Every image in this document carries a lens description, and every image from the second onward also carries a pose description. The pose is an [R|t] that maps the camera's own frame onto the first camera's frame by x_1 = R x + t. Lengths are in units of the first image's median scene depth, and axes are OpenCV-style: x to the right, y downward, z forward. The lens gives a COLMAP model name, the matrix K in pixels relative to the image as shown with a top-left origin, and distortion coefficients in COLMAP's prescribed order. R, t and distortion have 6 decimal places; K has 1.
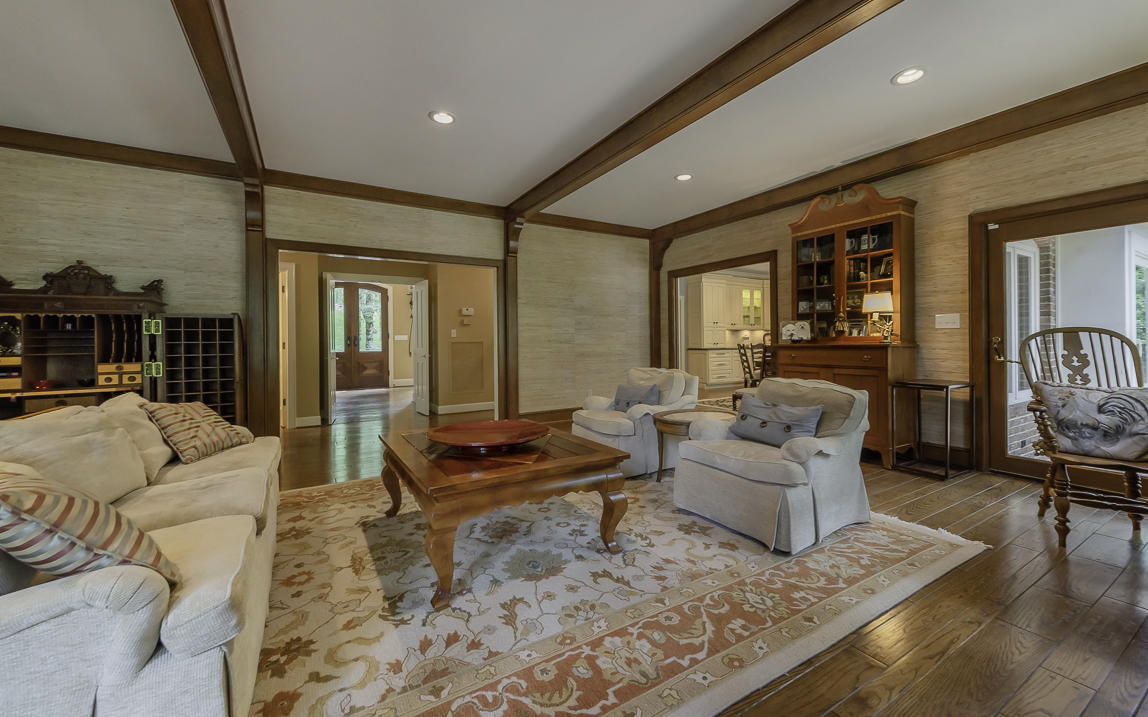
lens RADIAL K [[447.1, 0, 602.2], [0, 447.1, 343.6], [0, 0, 1]] dist [0.008991, -0.002566]
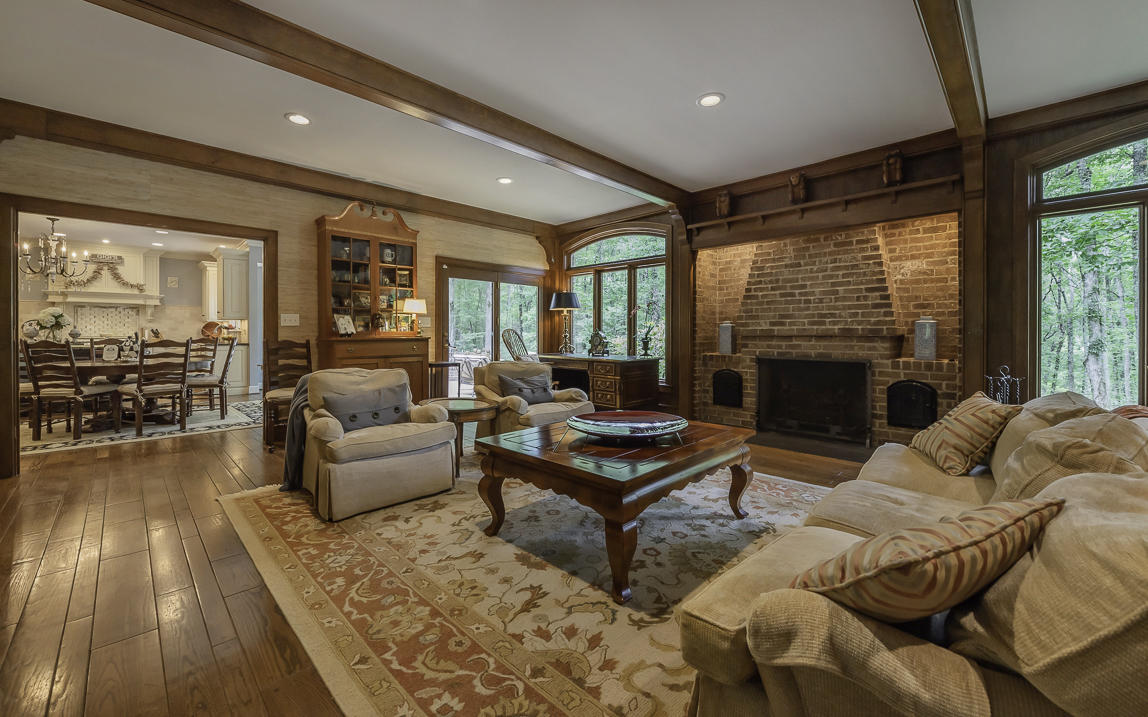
lens RADIAL K [[447.1, 0, 552.5], [0, 447.1, 332.1], [0, 0, 1]] dist [0.008991, -0.002566]
pose [[-0.183029, 0.013870, 0.983010, -1.237028], [0.008592, 0.999885, -0.012509, 0.008744], [-0.983070, 0.006156, -0.183127, 1.375874]]
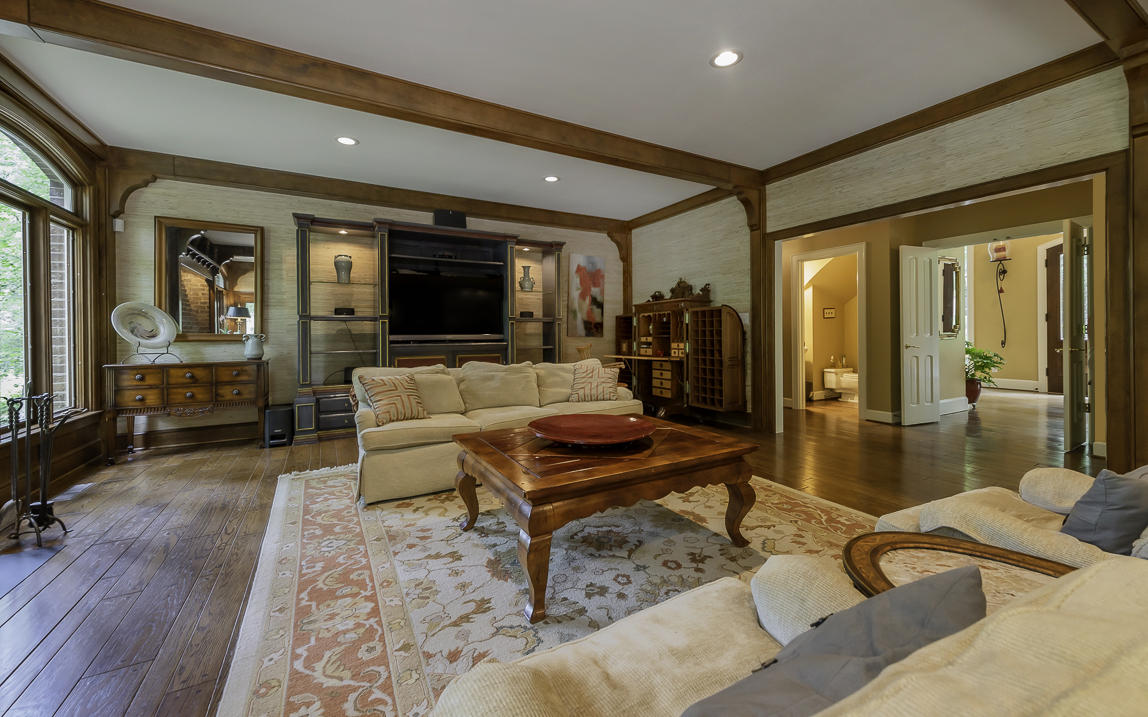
lens RADIAL K [[447.1, 0, 555.9], [0, 447.1, 338.0], [0, 0, 1]] dist [0.008991, -0.002566]
pose [[-0.090795, 0.023109, -0.995601, 0.702712], [0.004894, 0.999729, 0.022759, -0.012220], [0.995858, -0.002807, -0.090884, 1.036561]]
